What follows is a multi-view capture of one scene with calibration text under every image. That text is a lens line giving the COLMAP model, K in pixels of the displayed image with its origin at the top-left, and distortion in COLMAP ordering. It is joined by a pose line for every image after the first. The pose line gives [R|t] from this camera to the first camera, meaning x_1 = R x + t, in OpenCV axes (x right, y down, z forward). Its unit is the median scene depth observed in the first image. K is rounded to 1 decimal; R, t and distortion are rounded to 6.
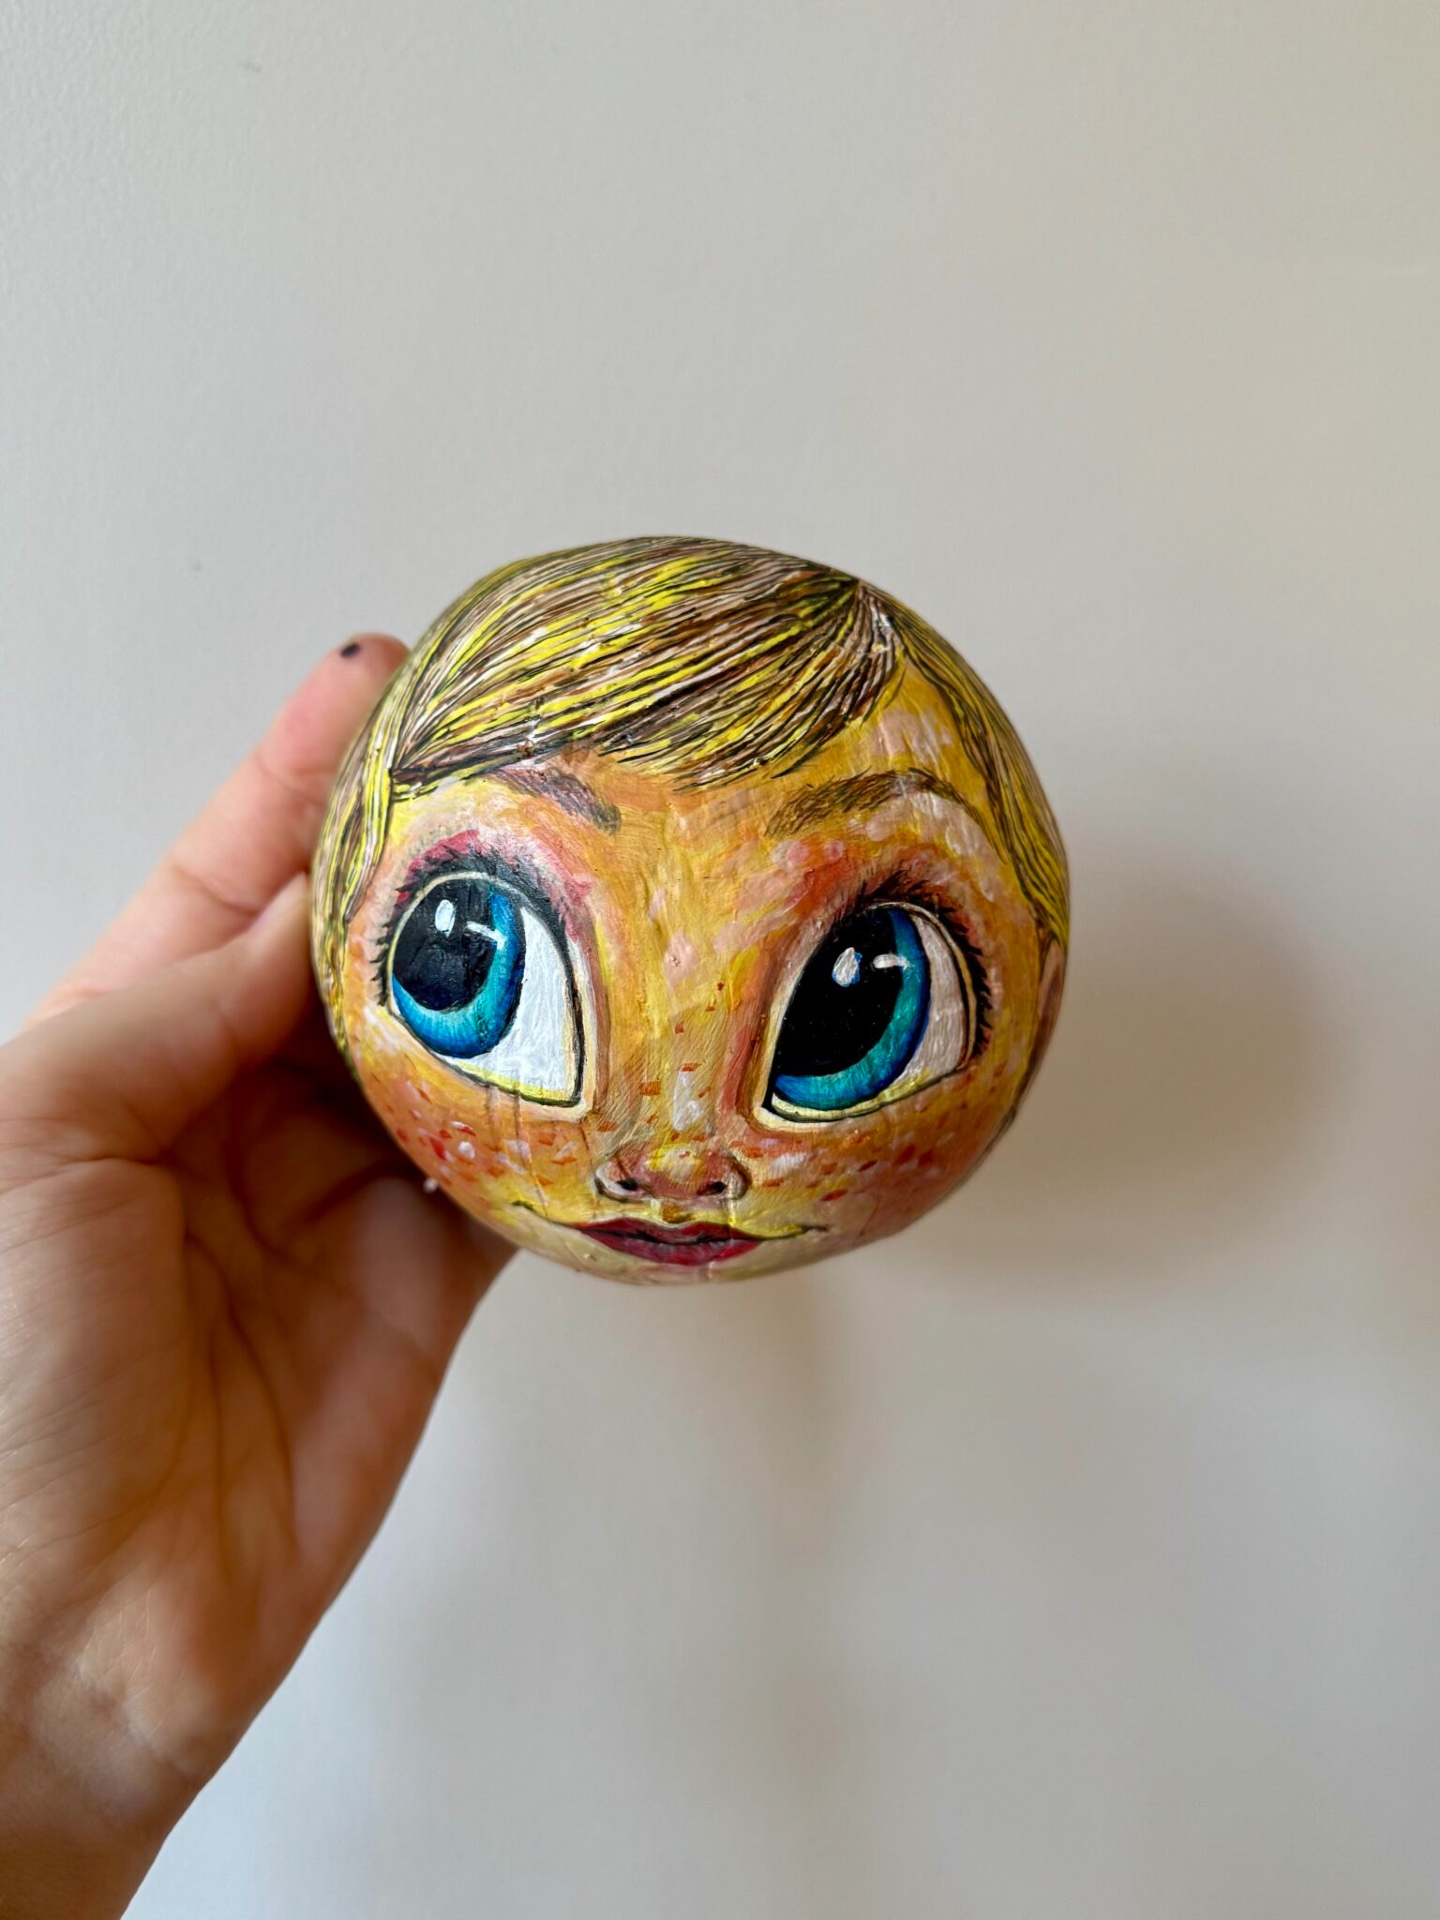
lens RADIAL K [[1681.7, 0, 720.0], [0, 1681.7, 960.0], [0, 0, 1]] dist [0.117200, -0.005190]
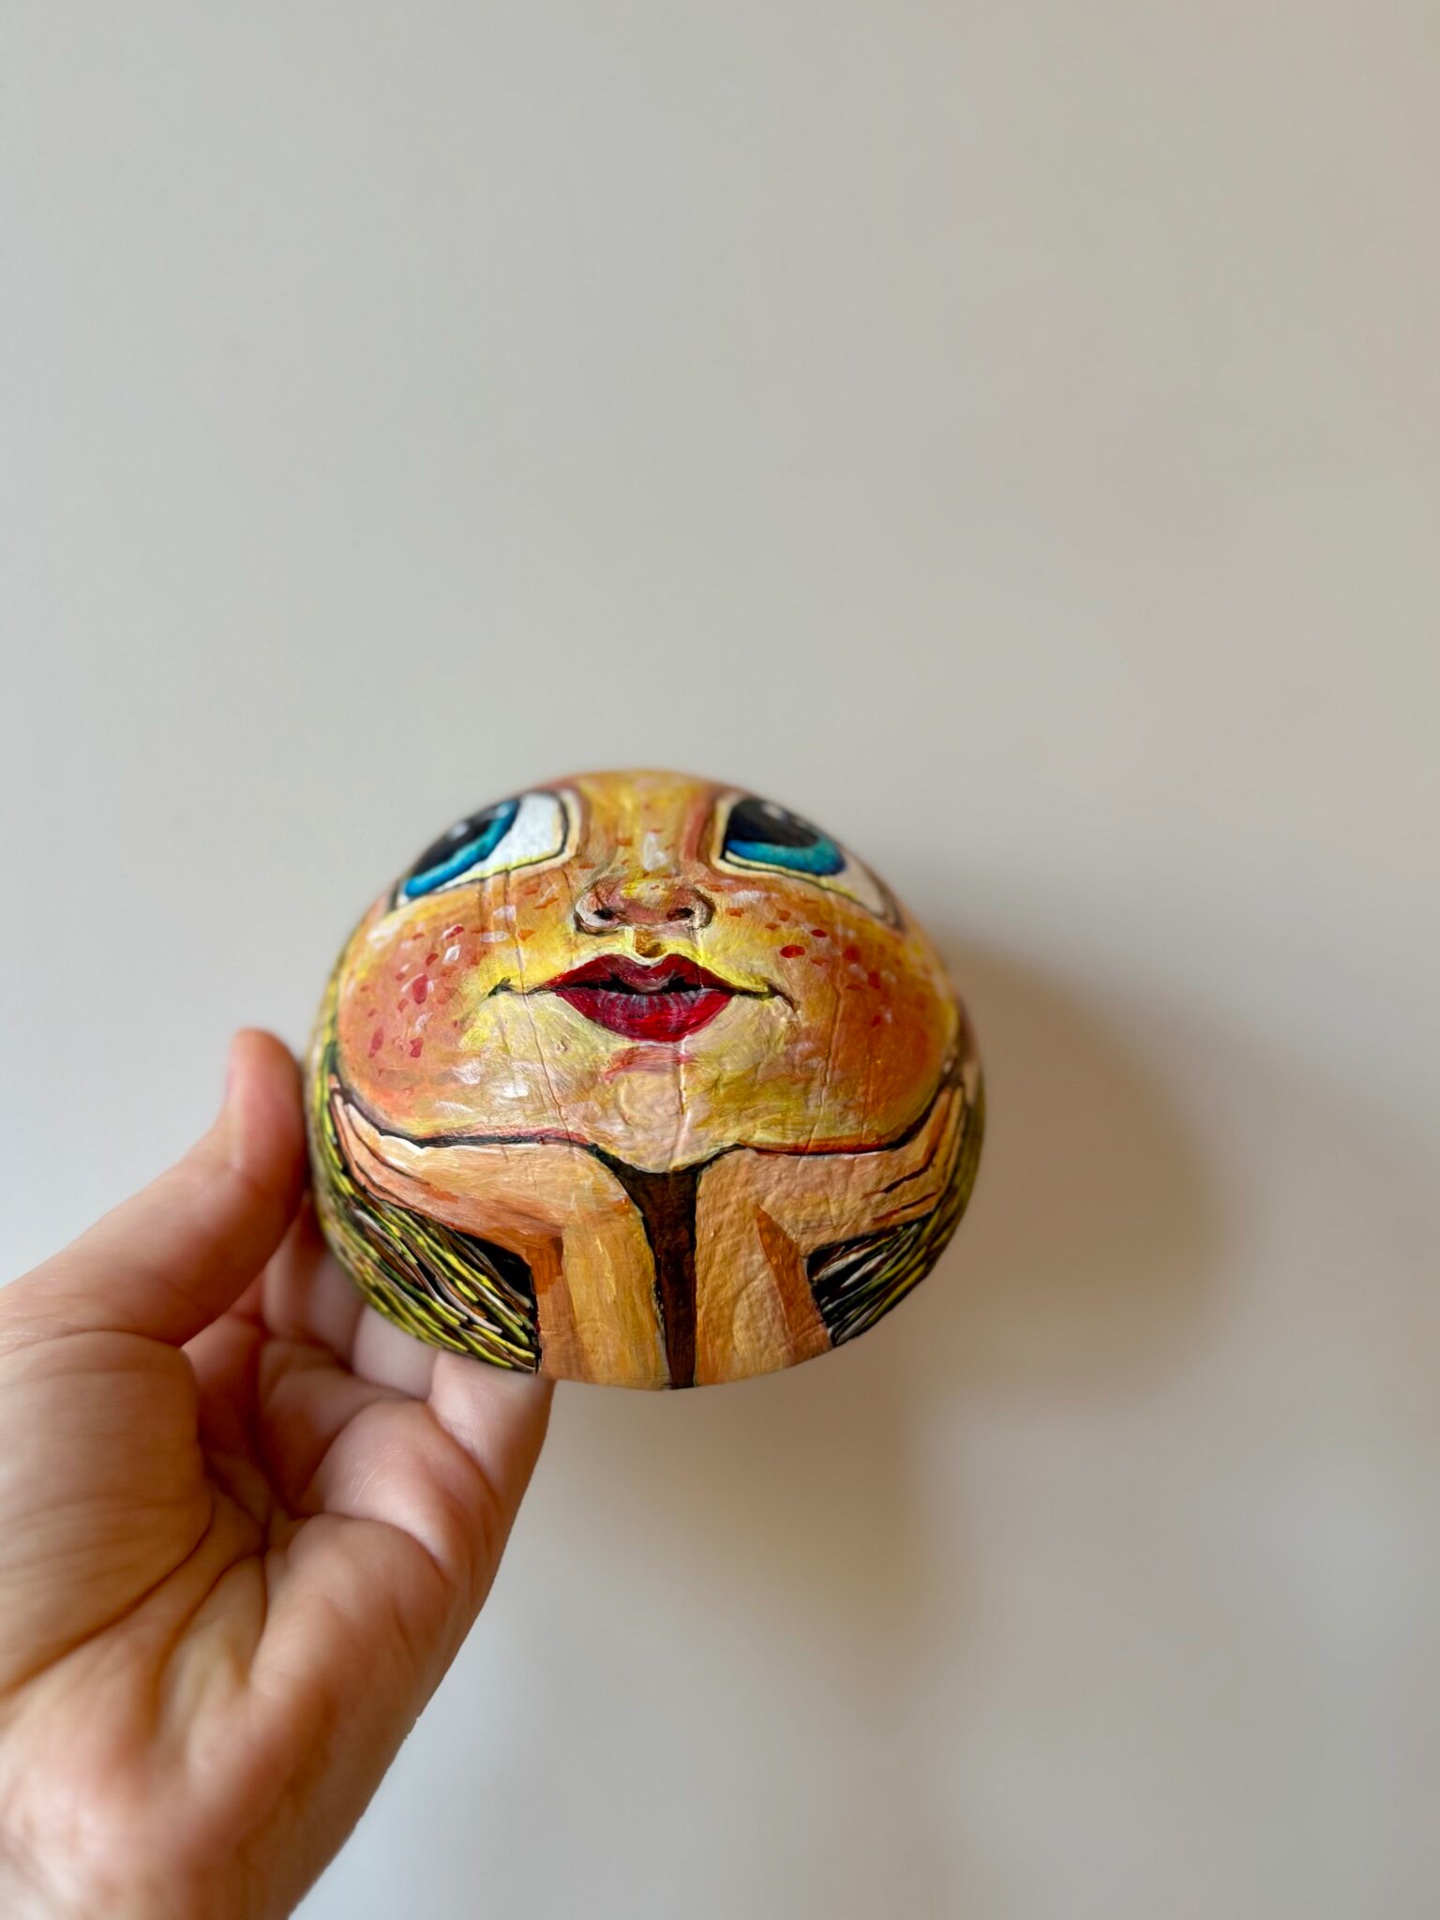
lens RADIAL K [[1681.7, 0, 720.0], [0, 1681.7, 960.0], [0, 0, 1]] dist [0.117200, -0.005190]
pose [[0.996243, -0.004119, 0.086505, -0.075727], [0.085087, 0.232647, -0.968832, 1.234499], [-0.016134, 0.972553, 0.232123, 0.785489]]
